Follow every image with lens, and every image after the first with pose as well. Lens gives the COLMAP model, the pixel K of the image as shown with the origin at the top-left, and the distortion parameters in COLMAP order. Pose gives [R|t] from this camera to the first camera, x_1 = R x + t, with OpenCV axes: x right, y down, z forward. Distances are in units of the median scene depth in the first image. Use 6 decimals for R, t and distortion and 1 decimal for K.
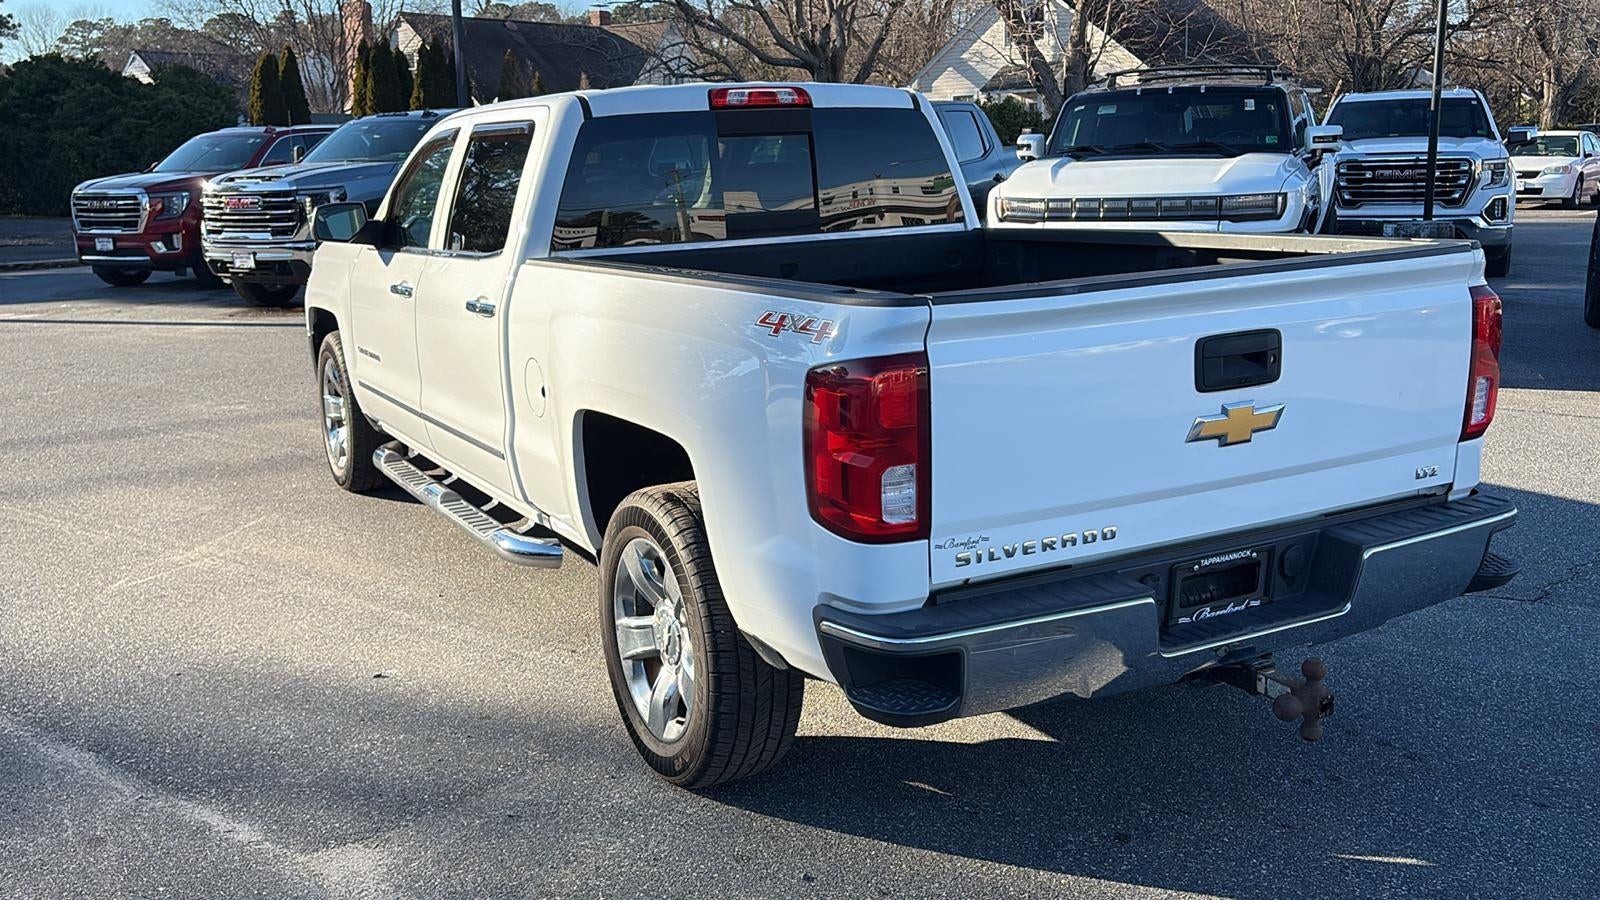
lens RADIAL K [[1489.0, 0, 798.8], [0, 1489.0, 389.9], [0, 0, 1]] dist [0.116964, -0.221745]
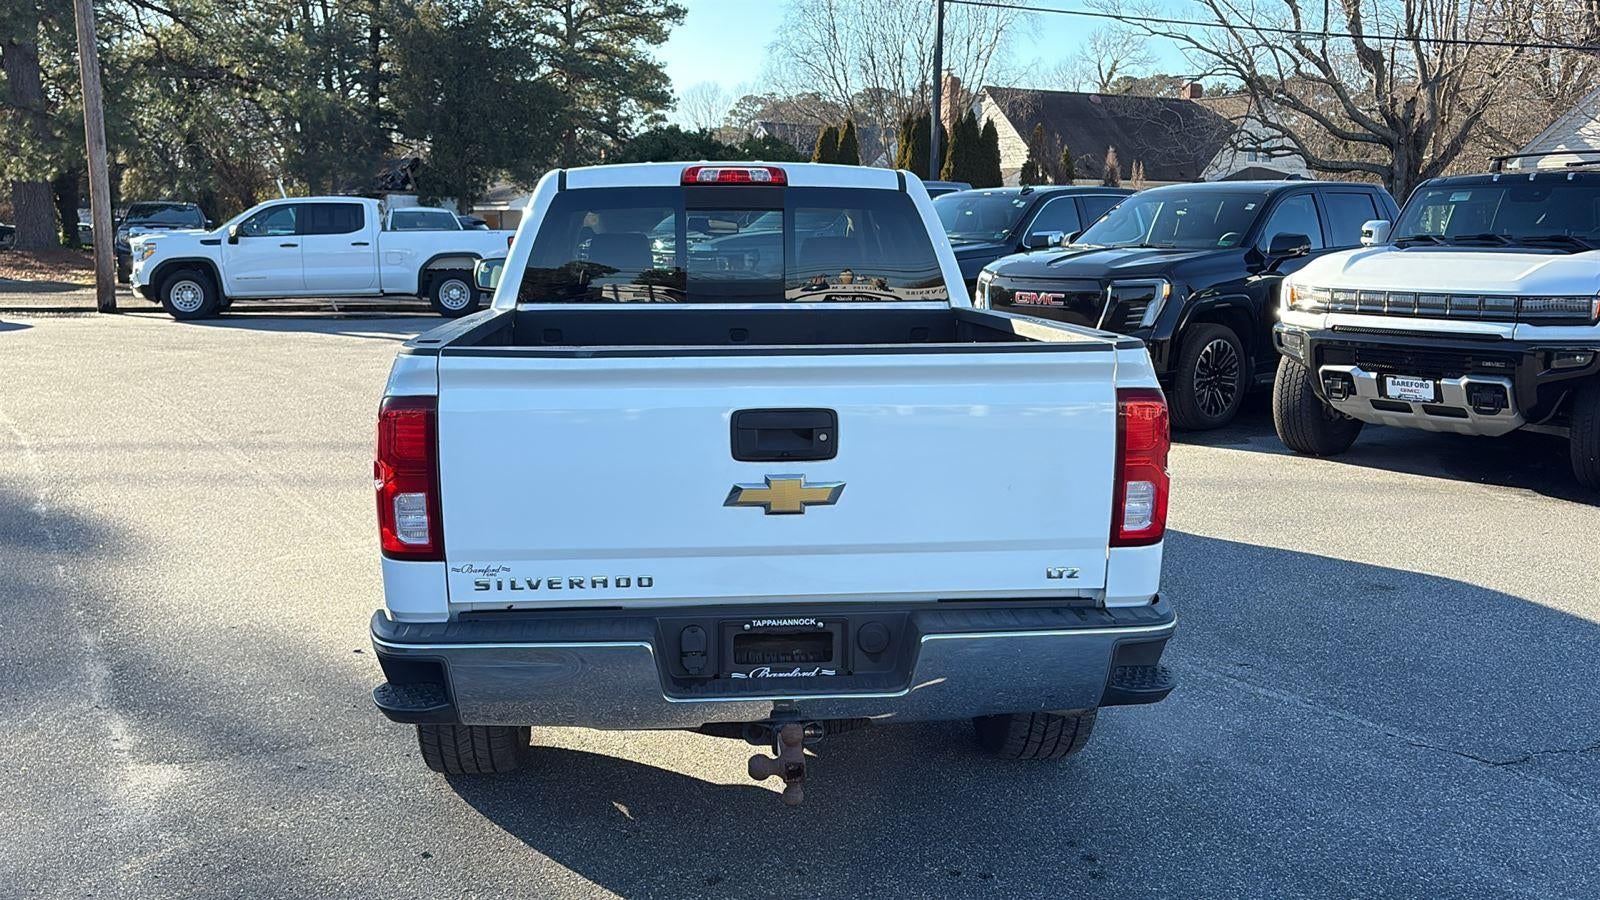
lens RADIAL K [[1489.0, 0, 798.8], [0, 1489.0, 389.9], [0, 0, 1]] dist [0.116964, -0.221745]
pose [[0.921809, 0.078700, -0.379571, 0.610613], [-0.096172, 0.994991, -0.027258, -0.020281], [0.375524, 0.061630, 0.924761, 0.025494]]
